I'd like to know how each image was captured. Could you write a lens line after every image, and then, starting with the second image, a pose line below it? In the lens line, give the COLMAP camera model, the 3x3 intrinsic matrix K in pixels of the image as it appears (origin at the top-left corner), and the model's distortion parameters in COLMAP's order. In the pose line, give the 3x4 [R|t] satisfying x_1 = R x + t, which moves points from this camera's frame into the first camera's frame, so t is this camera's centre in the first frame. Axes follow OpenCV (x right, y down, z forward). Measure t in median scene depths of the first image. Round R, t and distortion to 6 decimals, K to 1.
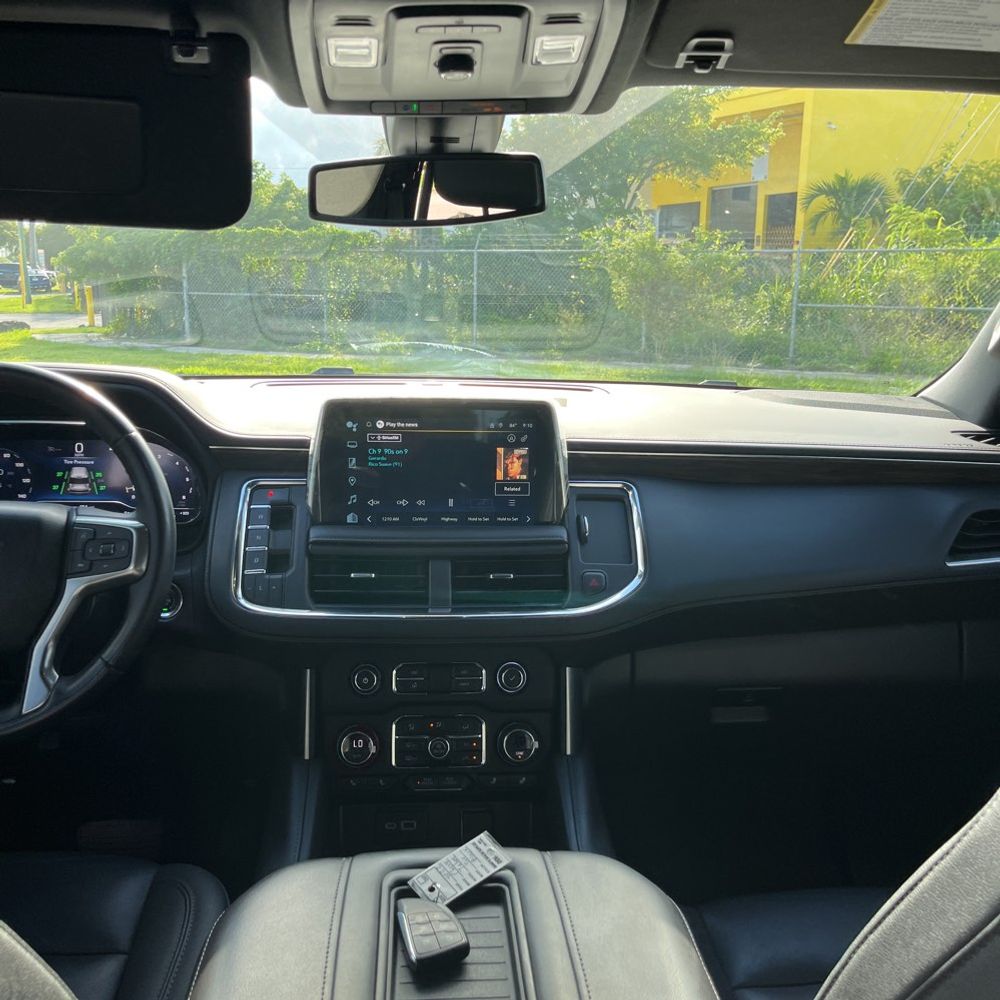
lens RADIAL K [[1013.7, 0, 493.8], [0, 1013.7, 522.7], [0, 0, 1]] dist [0.035611, -0.012101]
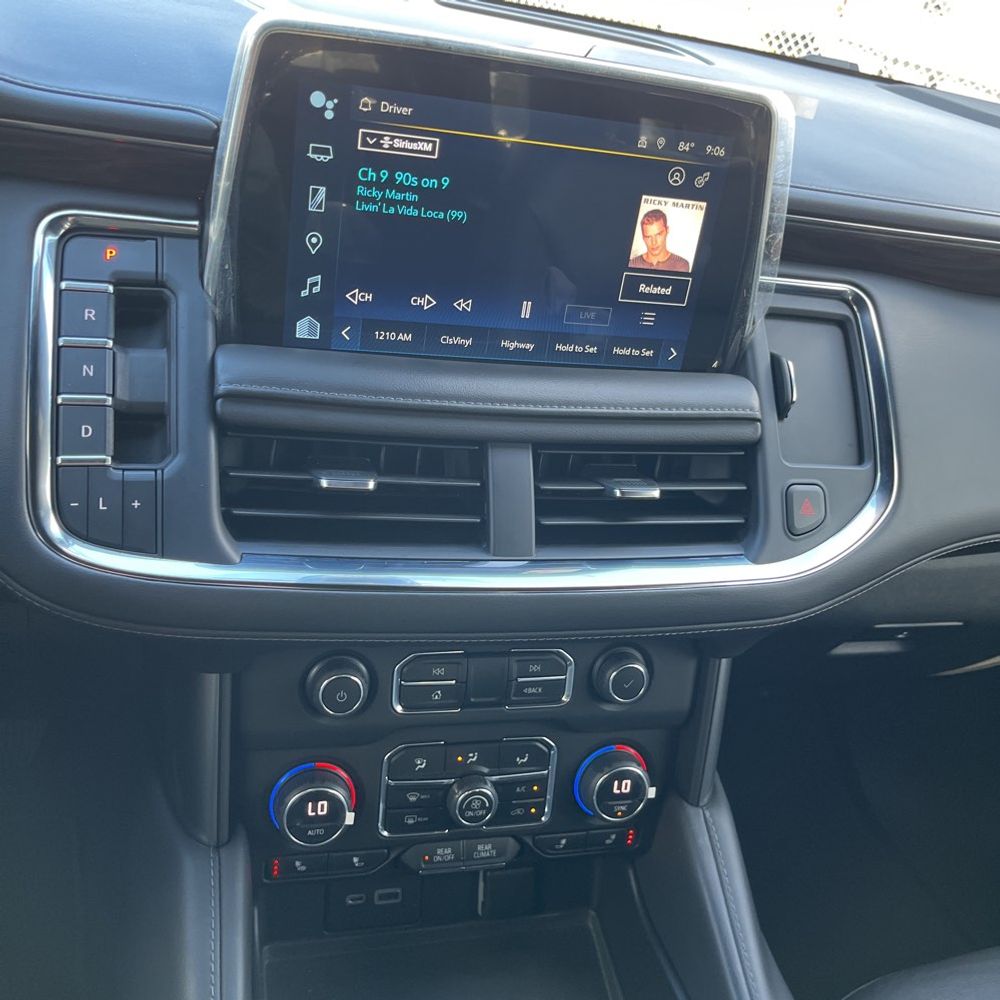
lens RADIAL K [[1013.7, 0, 493.8], [0, 1013.7, 522.7], [0, 0, 1]] dist [0.035611, -0.012101]
pose [[0.971303, 0.030348, 0.235902, -0.164535], [-0.109532, 0.937470, 0.330384, -0.080606], [-0.211125, -0.346742, 0.913891, 0.556539]]
